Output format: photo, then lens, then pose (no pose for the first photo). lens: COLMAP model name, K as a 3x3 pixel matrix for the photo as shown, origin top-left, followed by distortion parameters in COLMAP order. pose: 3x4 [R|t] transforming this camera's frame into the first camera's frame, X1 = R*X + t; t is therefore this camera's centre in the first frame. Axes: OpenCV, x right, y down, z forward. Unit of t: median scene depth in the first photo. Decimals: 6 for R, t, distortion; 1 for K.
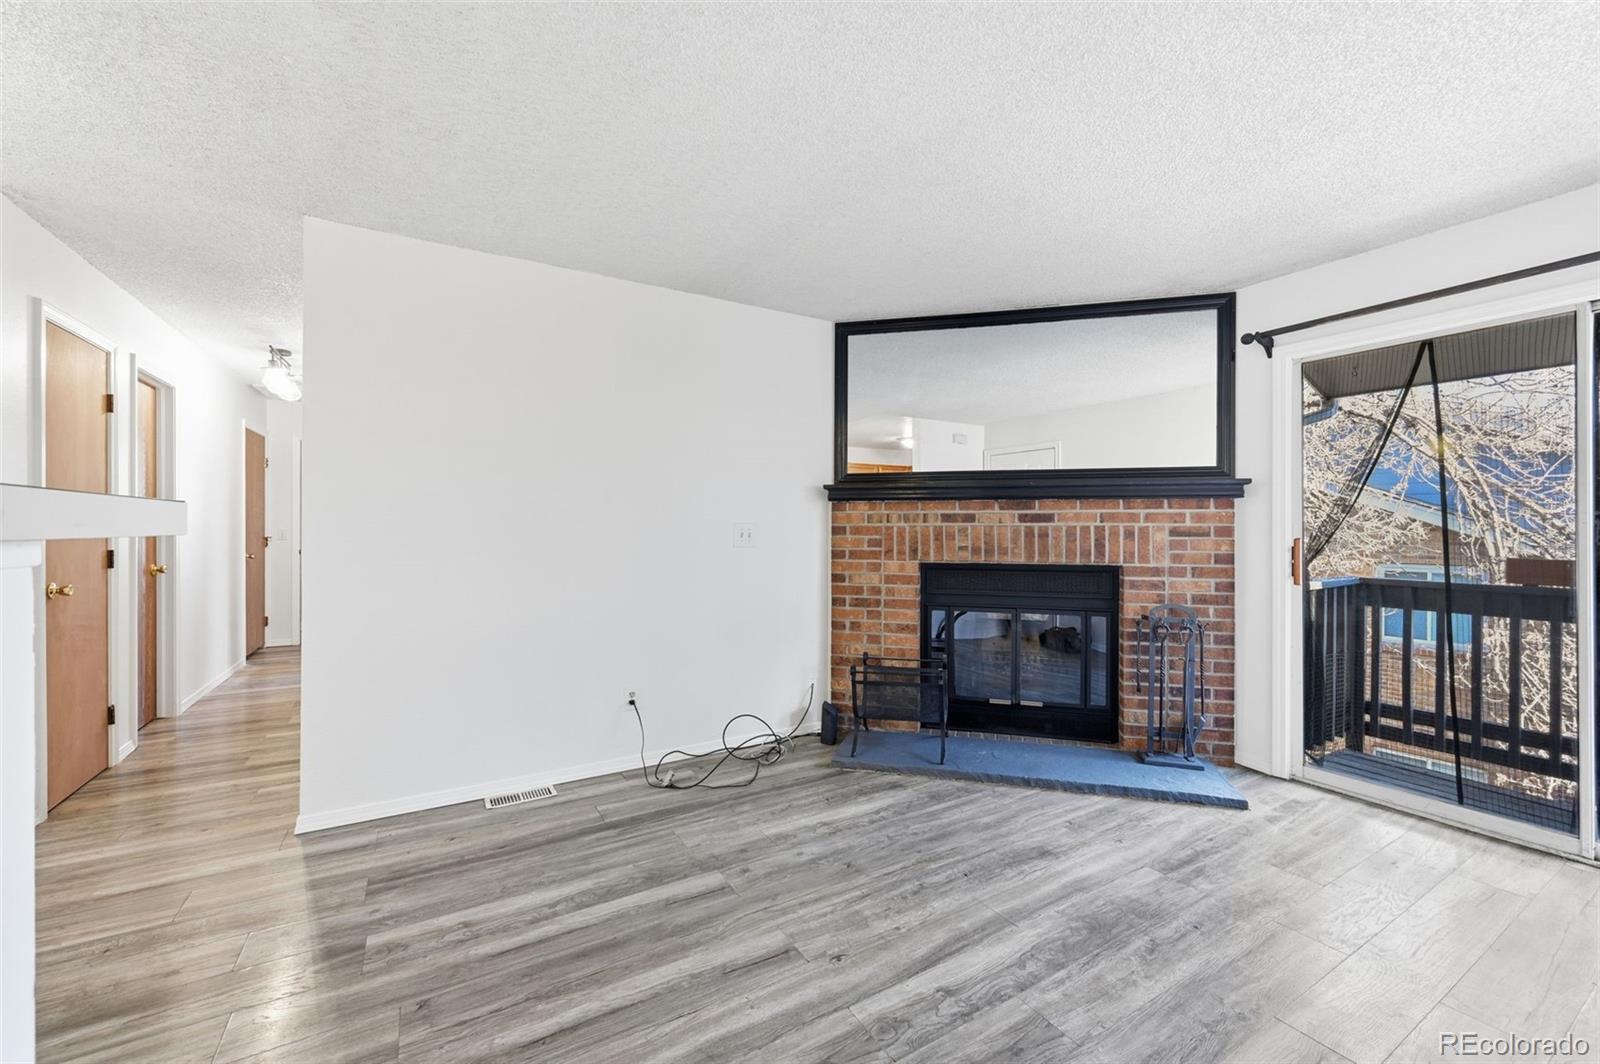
lens RADIAL K [[636.4, 0, 804.9], [0, 636.4, 527.0], [0, 0, 1]] dist [-0.000387, 0.000061]
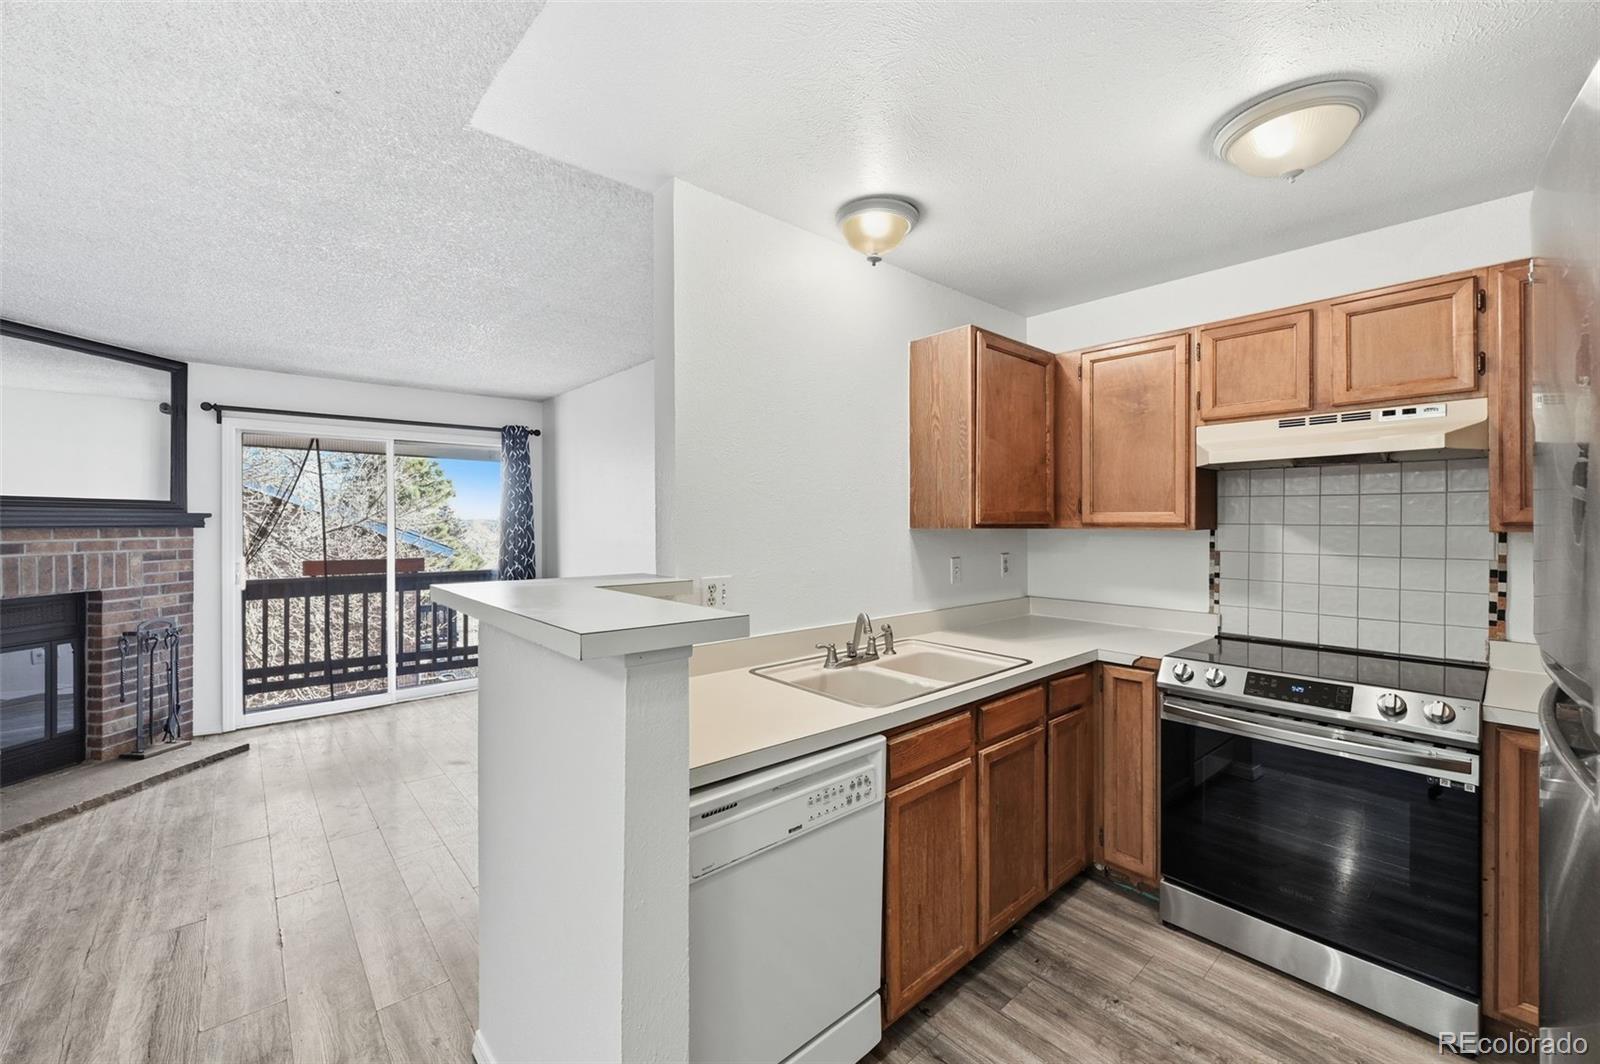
lens RADIAL K [[640.3, 0, 803.9], [0, 640.3, 522.0], [0, 0, 1]] dist [-0.000569, 0.000342]
pose [[-0.187871, -0.003138, 0.982189, -0.794053], [-0.002179, 0.999994, 0.002778, -0.061360], [-0.982191, -0.001619, -0.187876, 0.038236]]
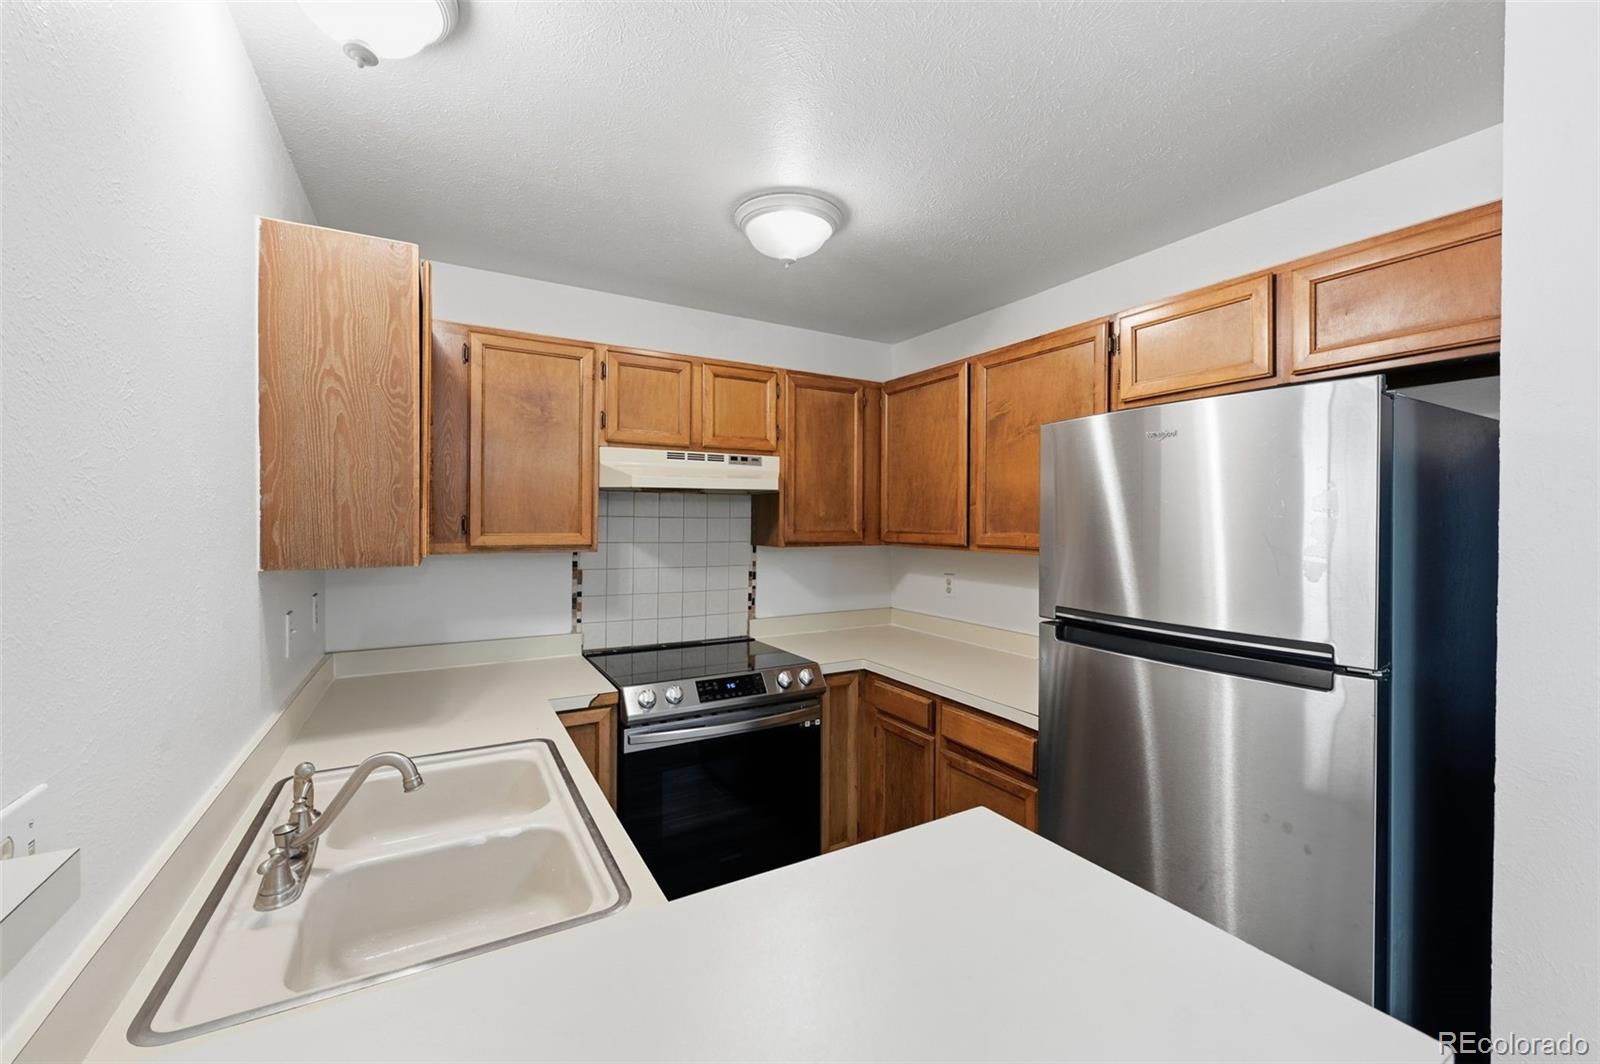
lens RADIAL K [[642.7, 0, 799.0], [0, 642.7, 525.1], [0, 0, 1]] dist [-0.000556, -0.000049]
pose [[-0.999826, -0.008107, 0.016814, -0.389055], [-0.007988, 0.999943, 0.007147, -0.088178], [-0.016871, 0.007011, -0.999833, 0.180689]]
